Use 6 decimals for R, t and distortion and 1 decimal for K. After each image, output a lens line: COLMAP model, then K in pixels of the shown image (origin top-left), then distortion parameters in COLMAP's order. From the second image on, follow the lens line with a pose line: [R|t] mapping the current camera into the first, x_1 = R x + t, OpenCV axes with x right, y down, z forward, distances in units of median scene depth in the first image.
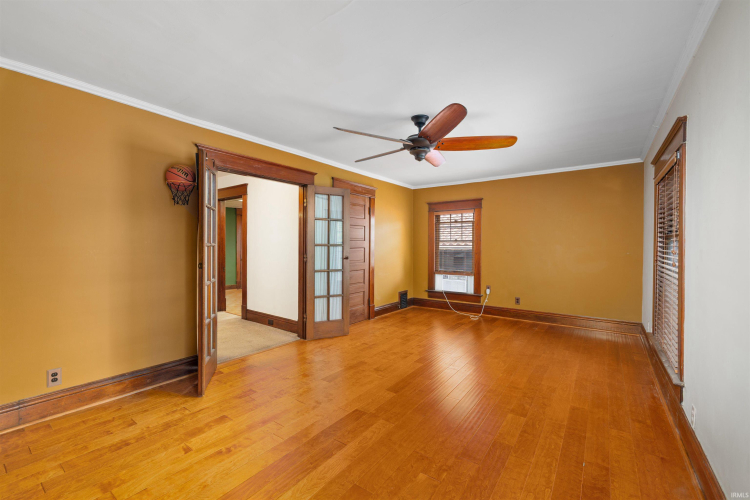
lens RADIAL K [[315.0, 0, 372.9], [0, 315.0, 243.4], [0, 0, 1]] dist [-0.004039, -0.000172]
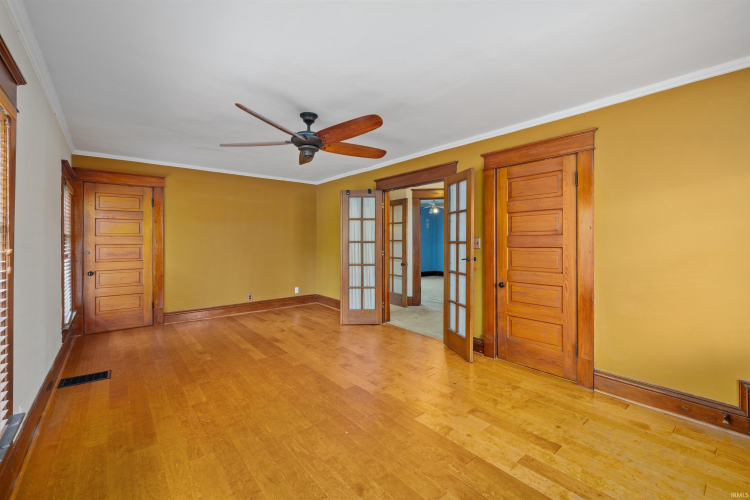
lens RADIAL K [[315.0, 0, 372.9], [0, 315.0, 243.4], [0, 0, 1]] dist [-0.004039, -0.000172]
pose [[-0.243492, -0.003748, -0.969896, 0.985063], [0.000185, 0.999992, -0.003910, 0.014438], [0.969903, -0.001131, -0.243489, 1.339239]]
